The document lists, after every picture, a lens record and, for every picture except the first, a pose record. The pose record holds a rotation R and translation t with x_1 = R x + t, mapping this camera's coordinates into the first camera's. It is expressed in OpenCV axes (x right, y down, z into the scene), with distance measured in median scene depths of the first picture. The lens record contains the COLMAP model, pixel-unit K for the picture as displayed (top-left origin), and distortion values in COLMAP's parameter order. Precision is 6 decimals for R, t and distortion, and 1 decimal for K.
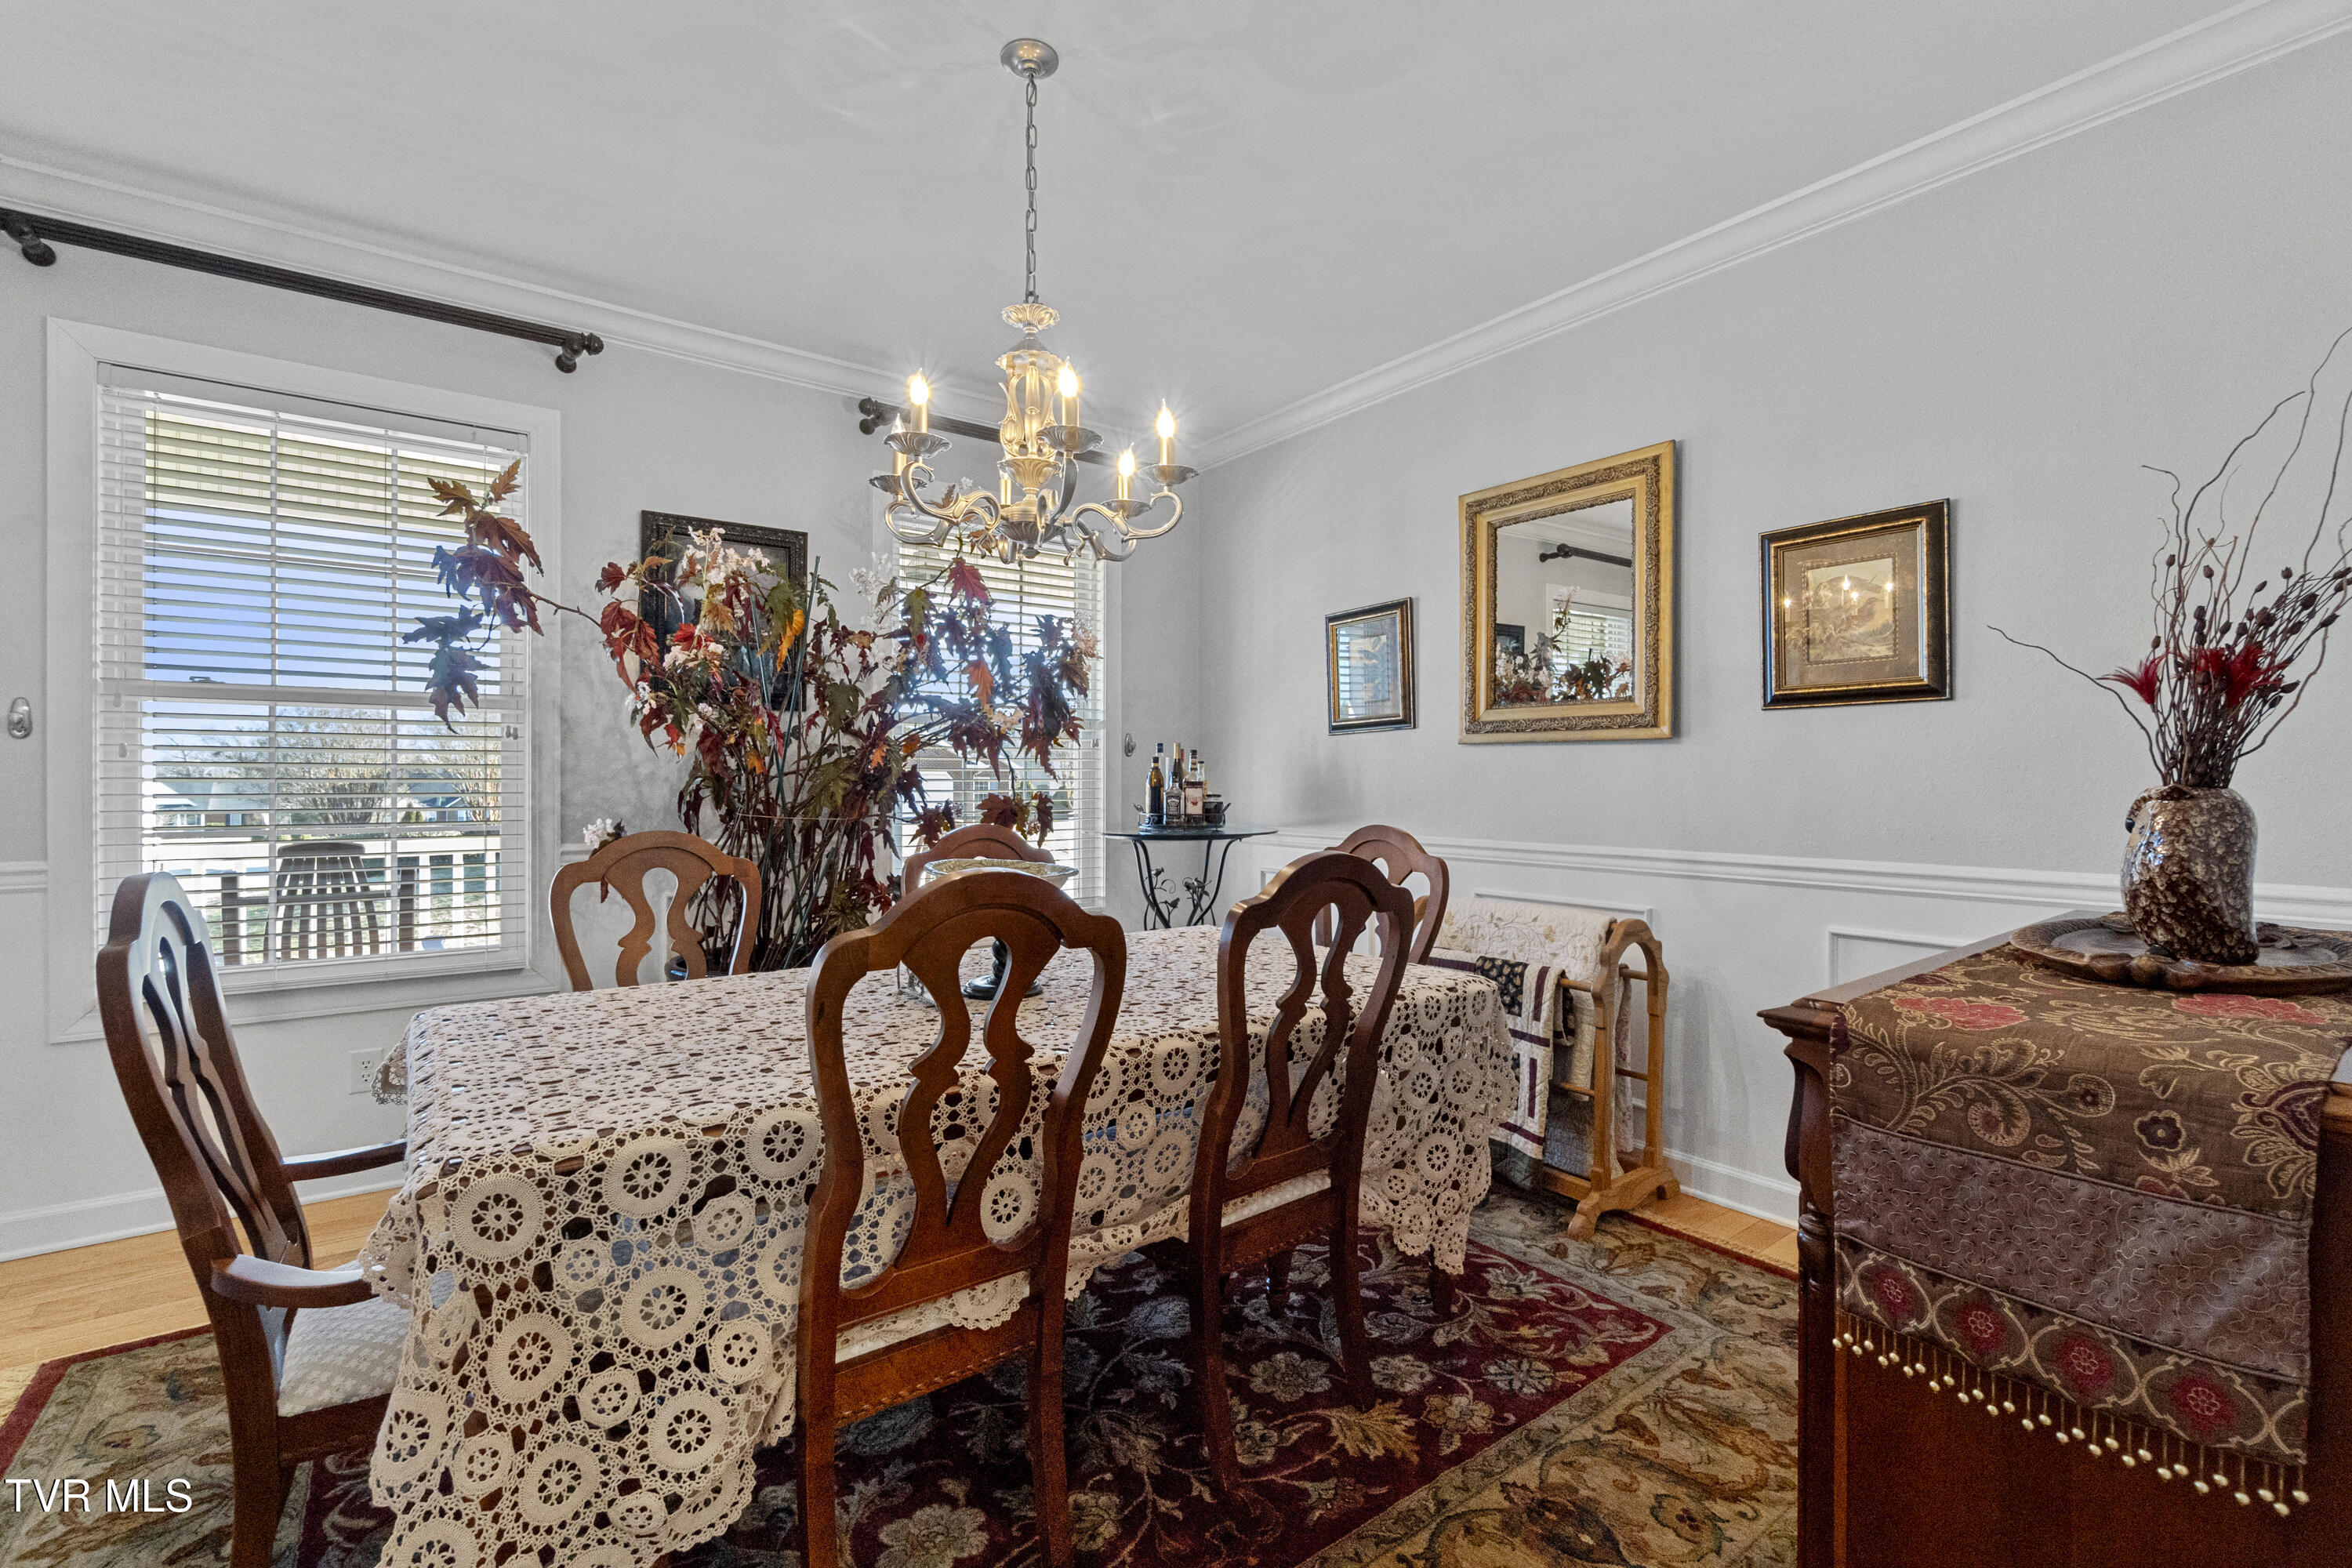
lens RADIAL K [[1023.4, 0, 1178.2], [0, 1023.4, 772.1], [0, 0, 1]] dist [-0.002802, 0.001539]
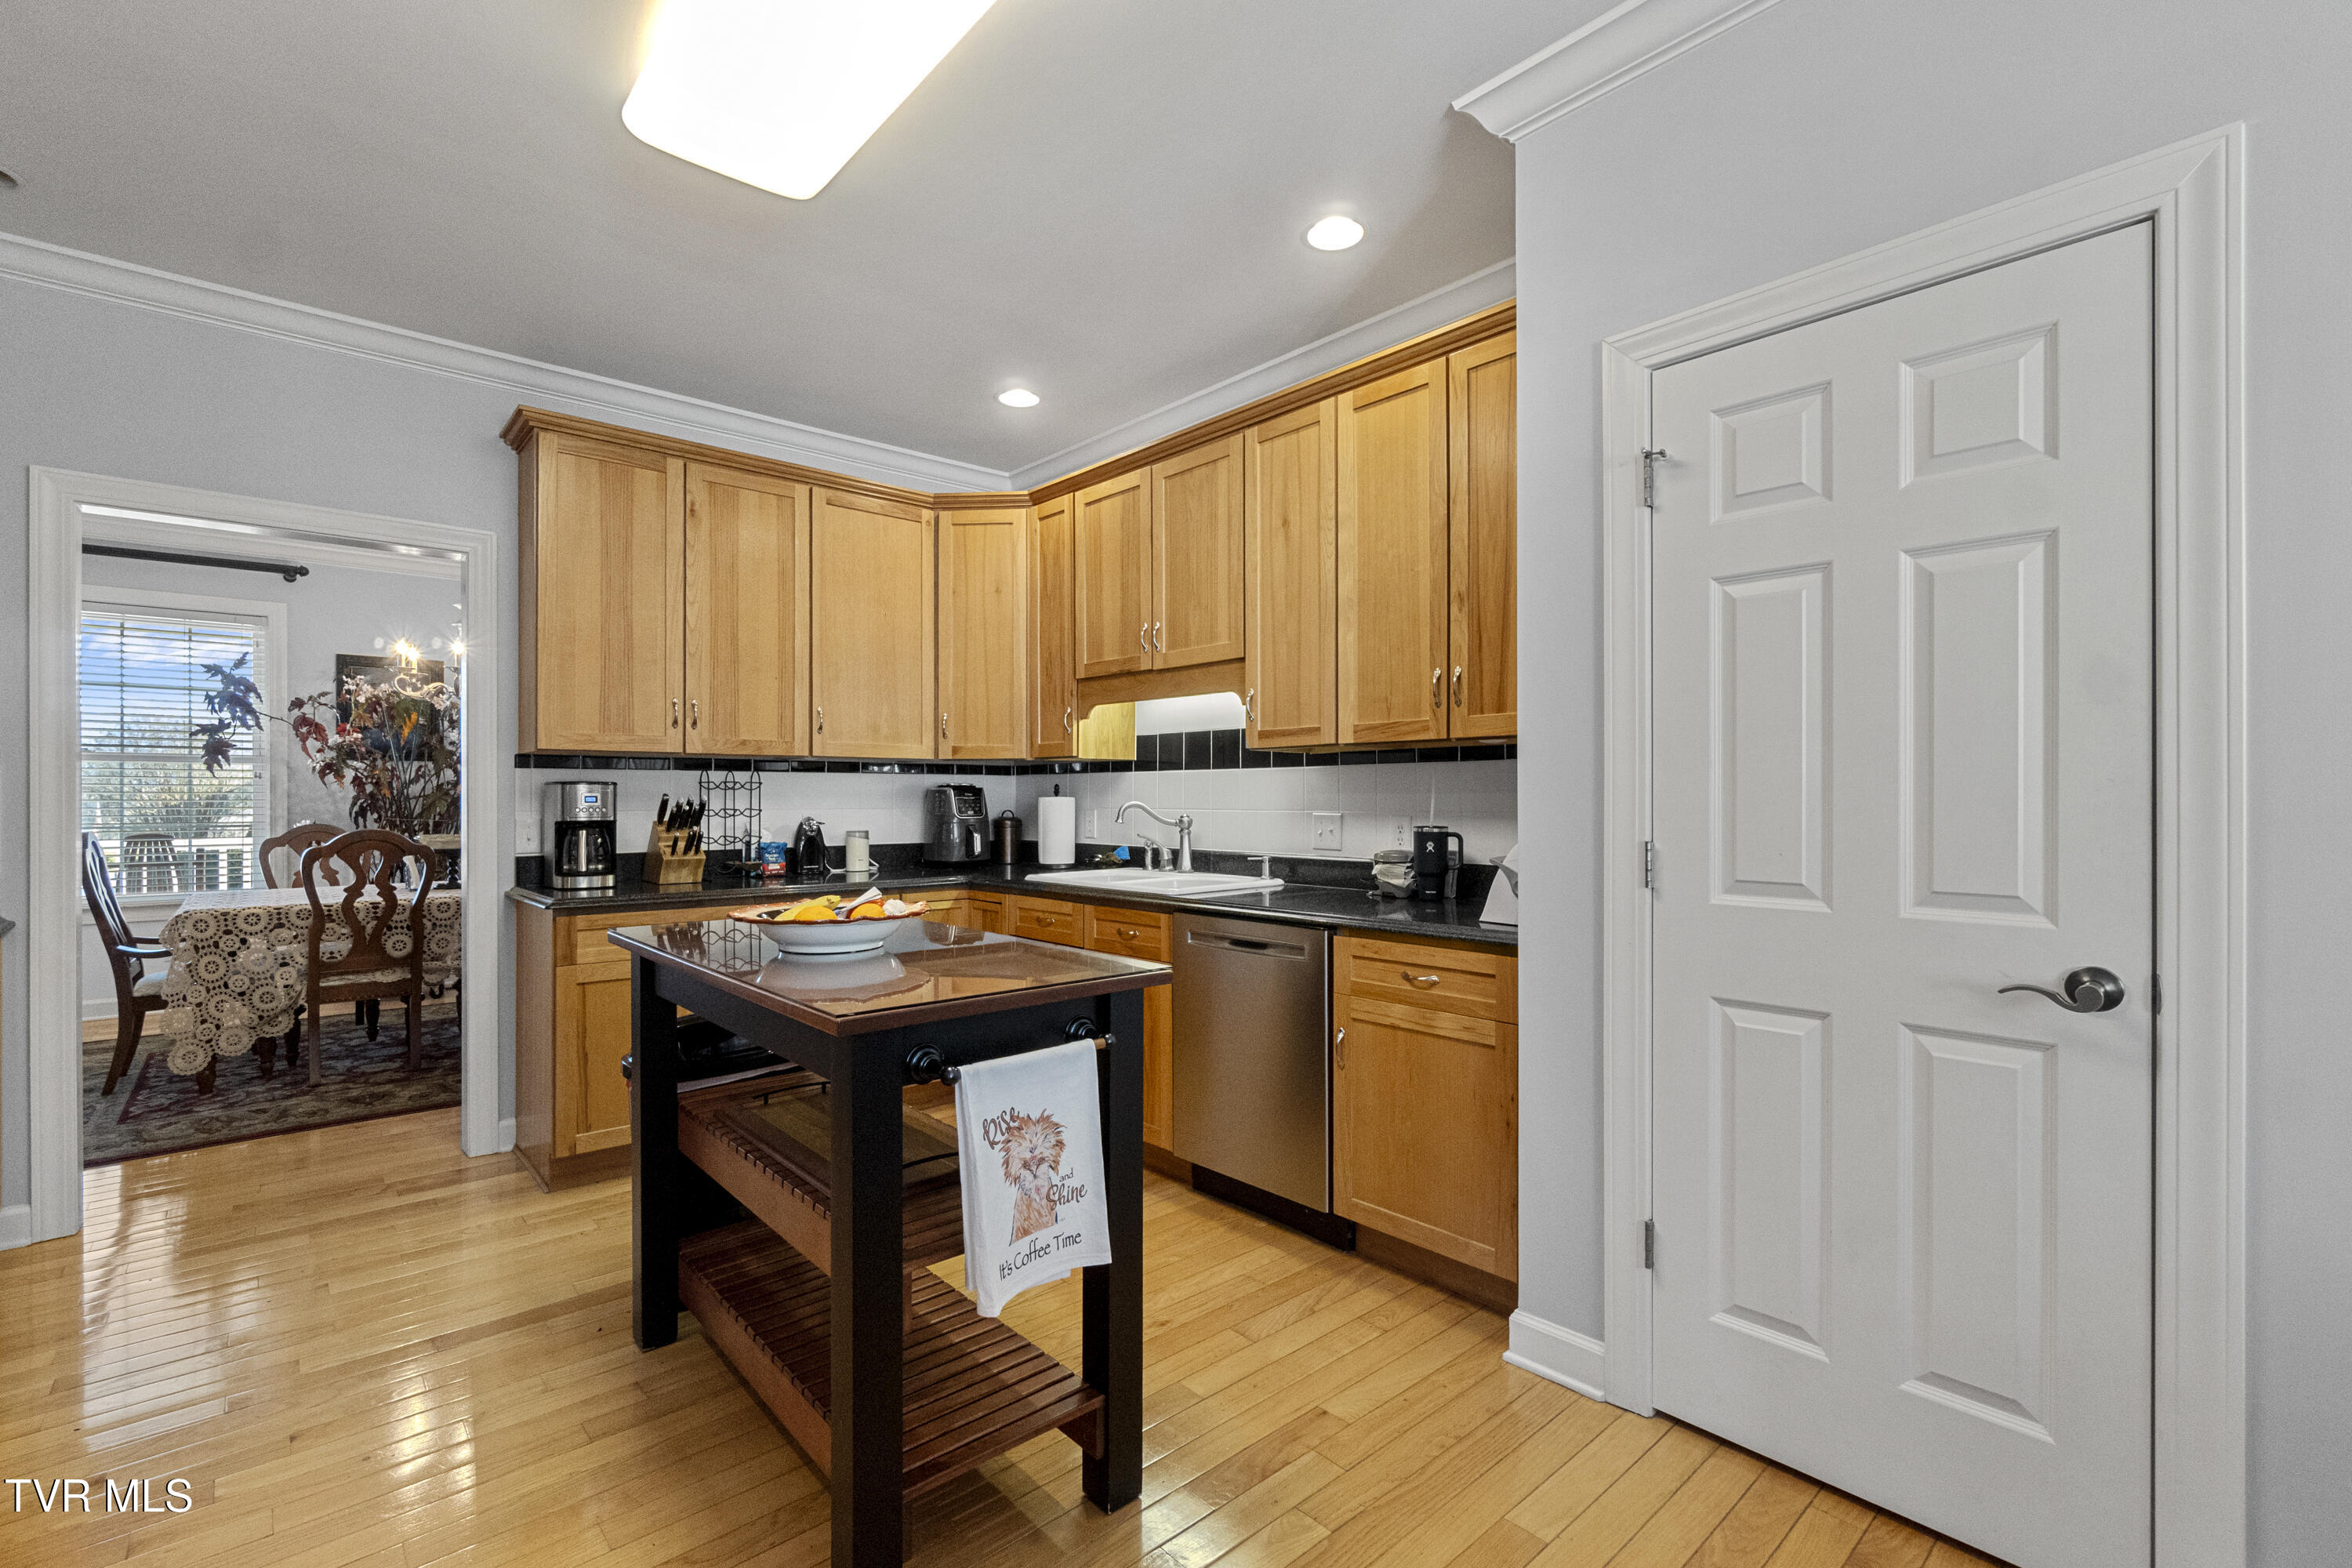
lens RADIAL K [[1023.4, 0, 1155.8], [0, 1023.4, 795.9], [0, 0, 1]] dist [-0.002802, 0.001539]
pose [[0.996800, 0.005155, 0.079768, 1.056838], [-0.005316, 0.999984, 0.001811, -0.015558], [-0.079758, -0.002229, 0.996812, -1.257265]]
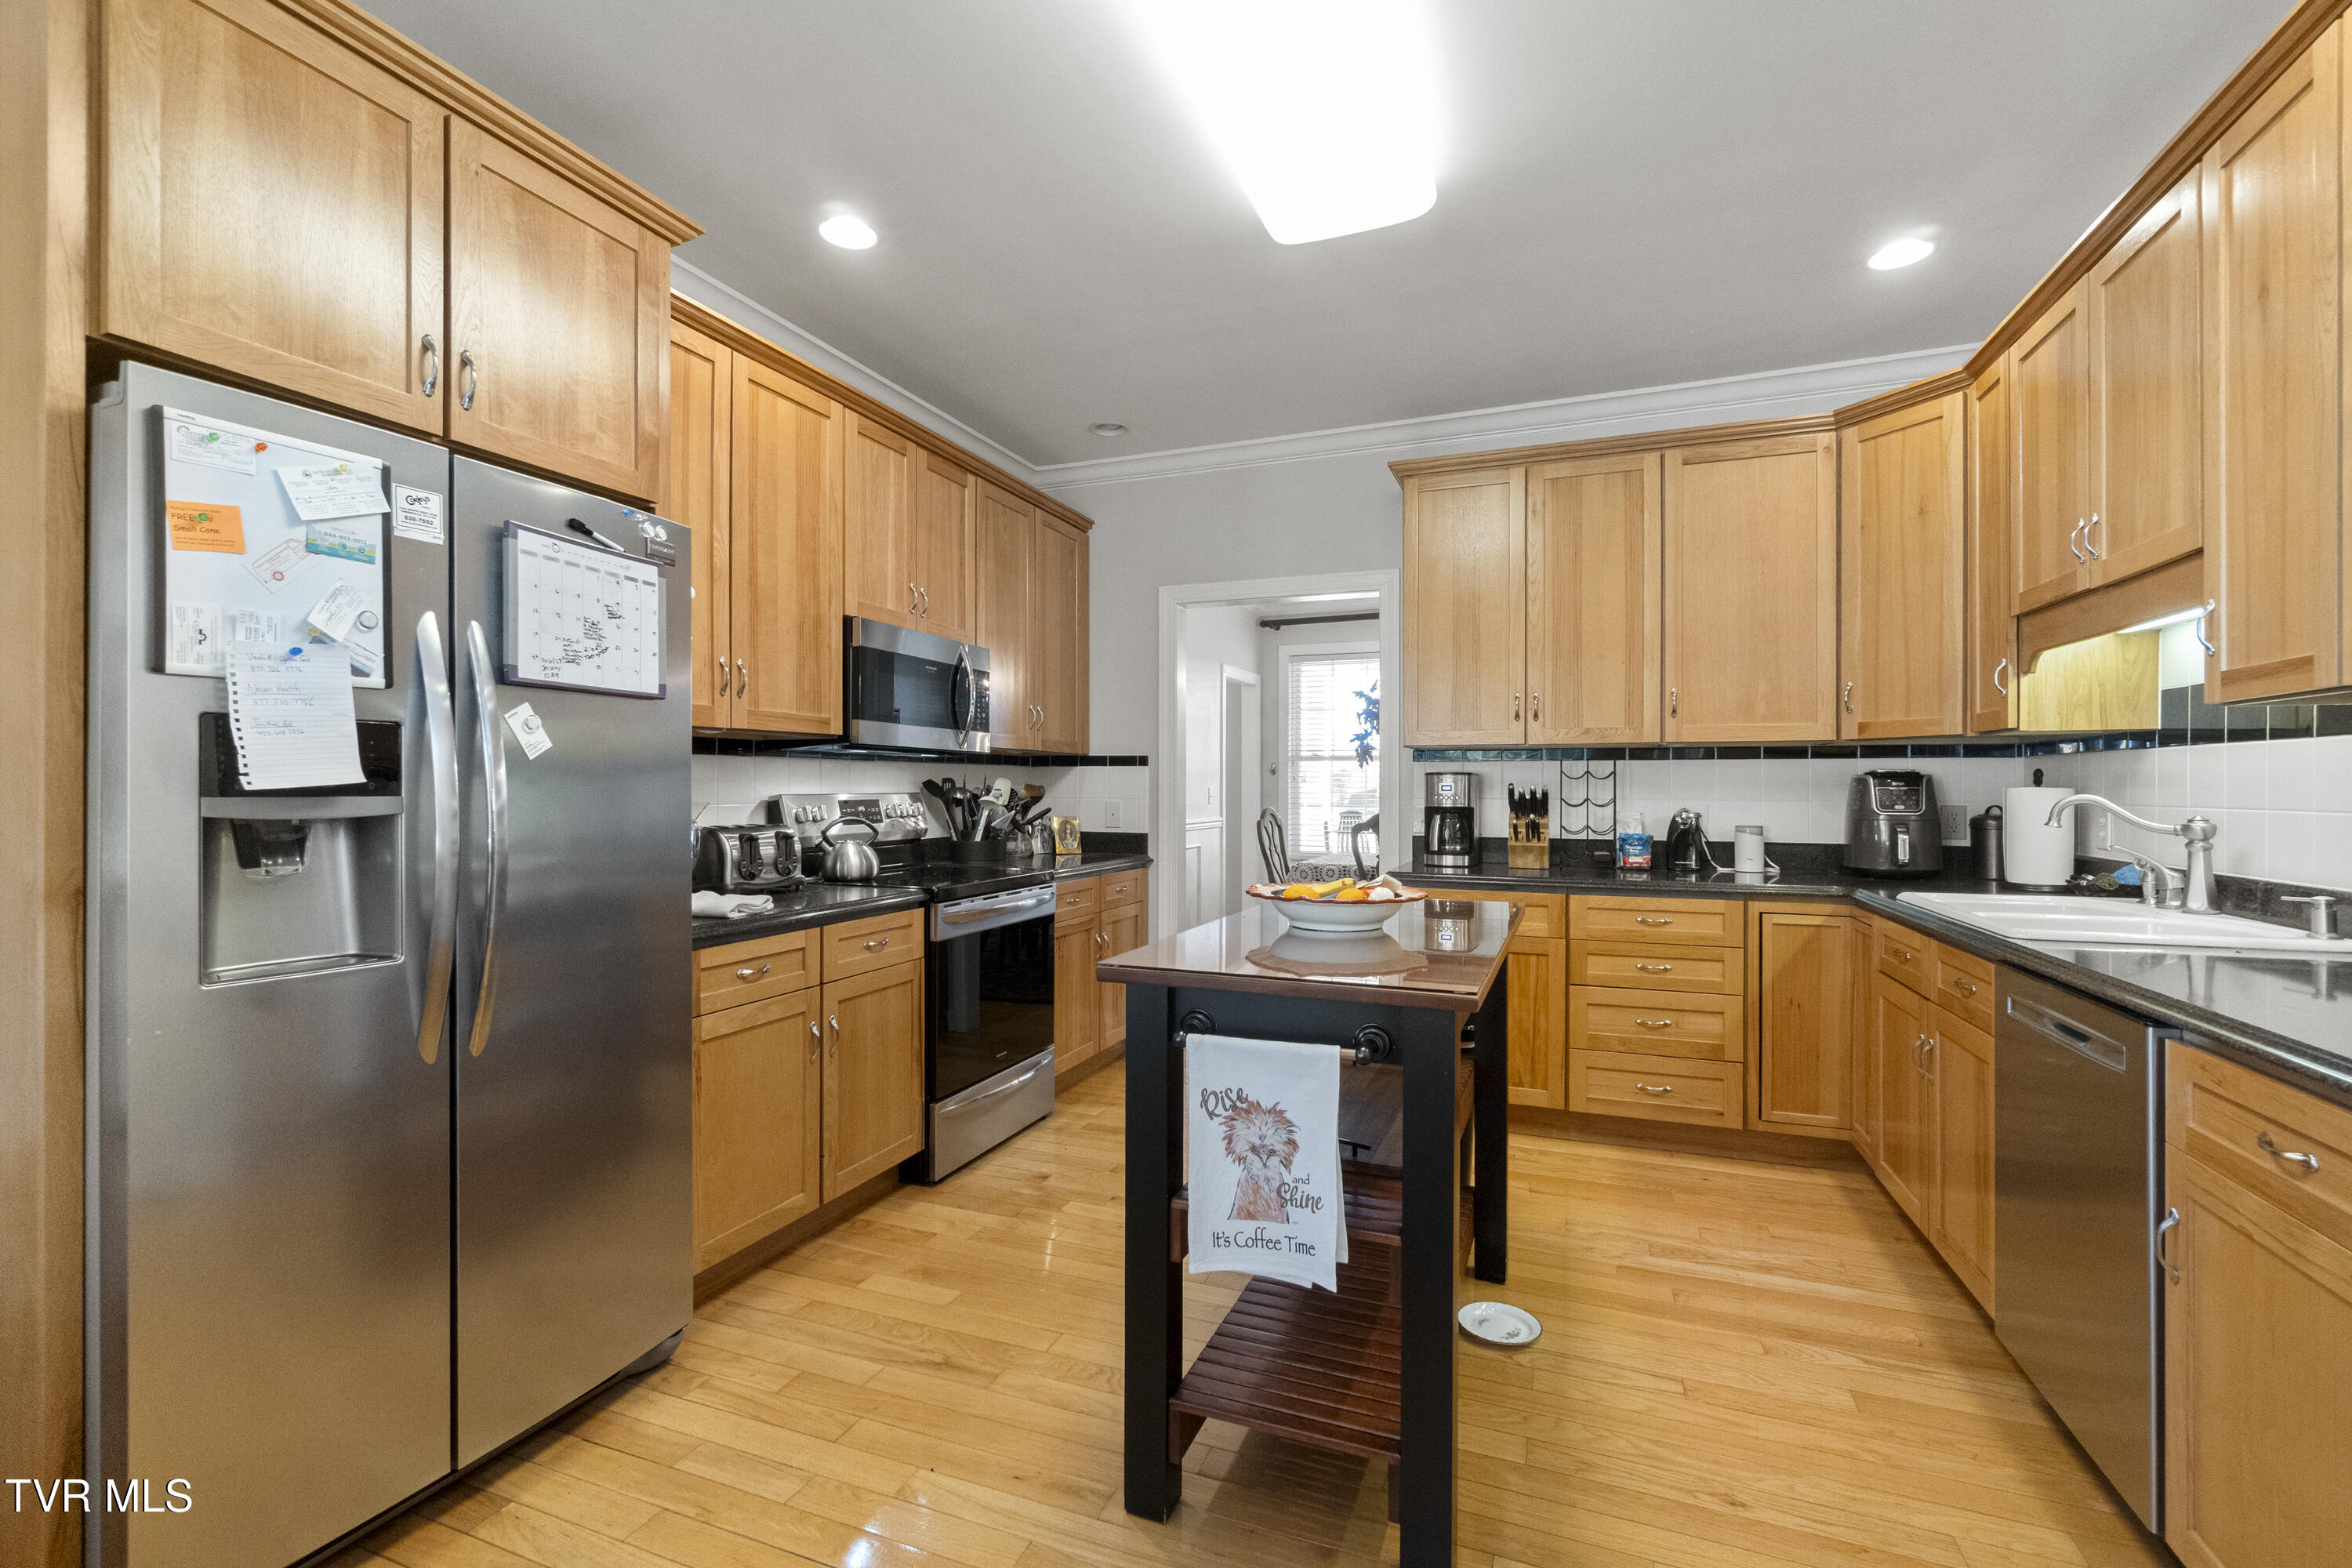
lens RADIAL K [[1023.4, 0, 1166.6], [0, 1023.4, 783.2], [0, 0, 1]] dist [-0.002802, 0.001539]
pose [[0.520946, 0.003843, -0.853581, 1.511917], [-0.001042, 0.999992, 0.003866, -0.017833], [0.853589, -0.001125, 0.520946, -1.018993]]
